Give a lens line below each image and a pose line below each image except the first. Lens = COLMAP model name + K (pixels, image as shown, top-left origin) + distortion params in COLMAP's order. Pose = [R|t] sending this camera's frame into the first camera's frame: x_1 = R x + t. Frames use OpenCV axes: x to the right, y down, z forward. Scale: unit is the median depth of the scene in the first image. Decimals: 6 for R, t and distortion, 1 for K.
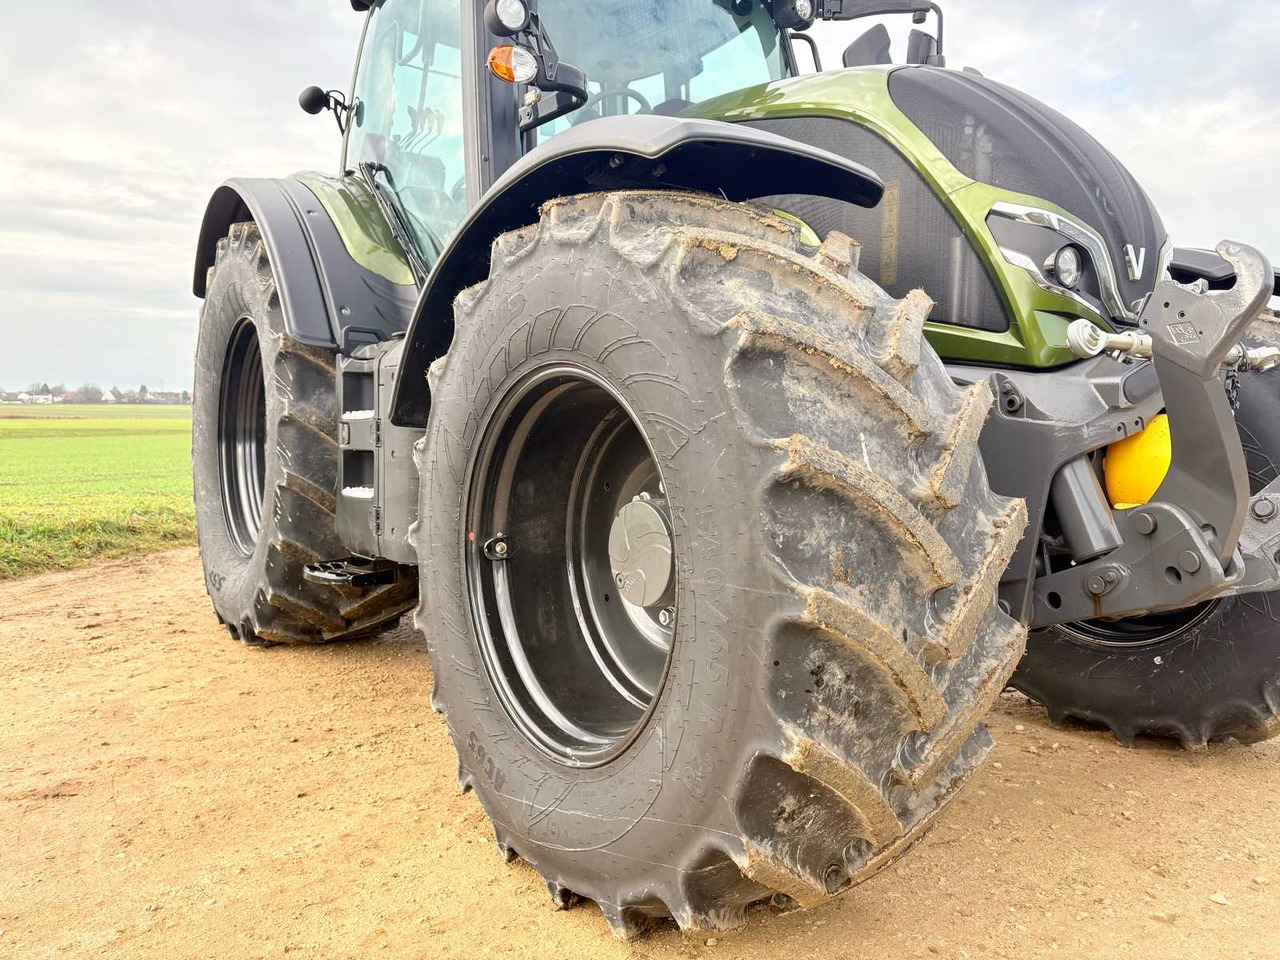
lens RADIAL K [[962.7, 0, 640.5], [0, 962.7, 460.7], [0, 0, 1]] dist [0.088520, -0.090151]
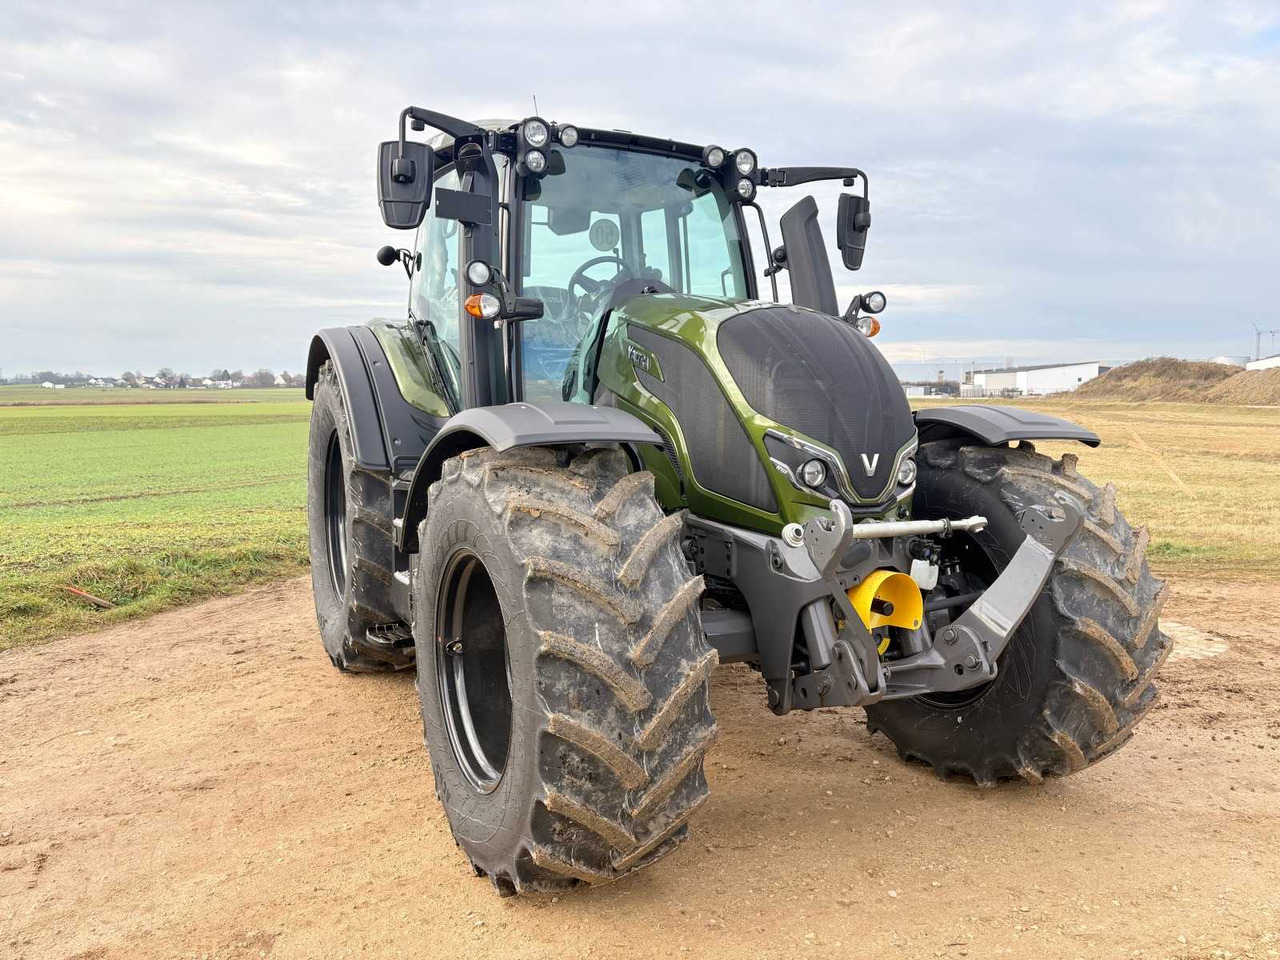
lens RADIAL K [[967.5, 0, 643.2], [0, 967.5, 476.6], [0, 0, 1]] dist [0.115313, -0.140468]
pose [[0.989321, -0.001088, -0.145747, 0.354792], [0.007509, 0.999025, 0.043511, -0.233195], [0.145558, -0.044141, 0.988365, -0.467885]]
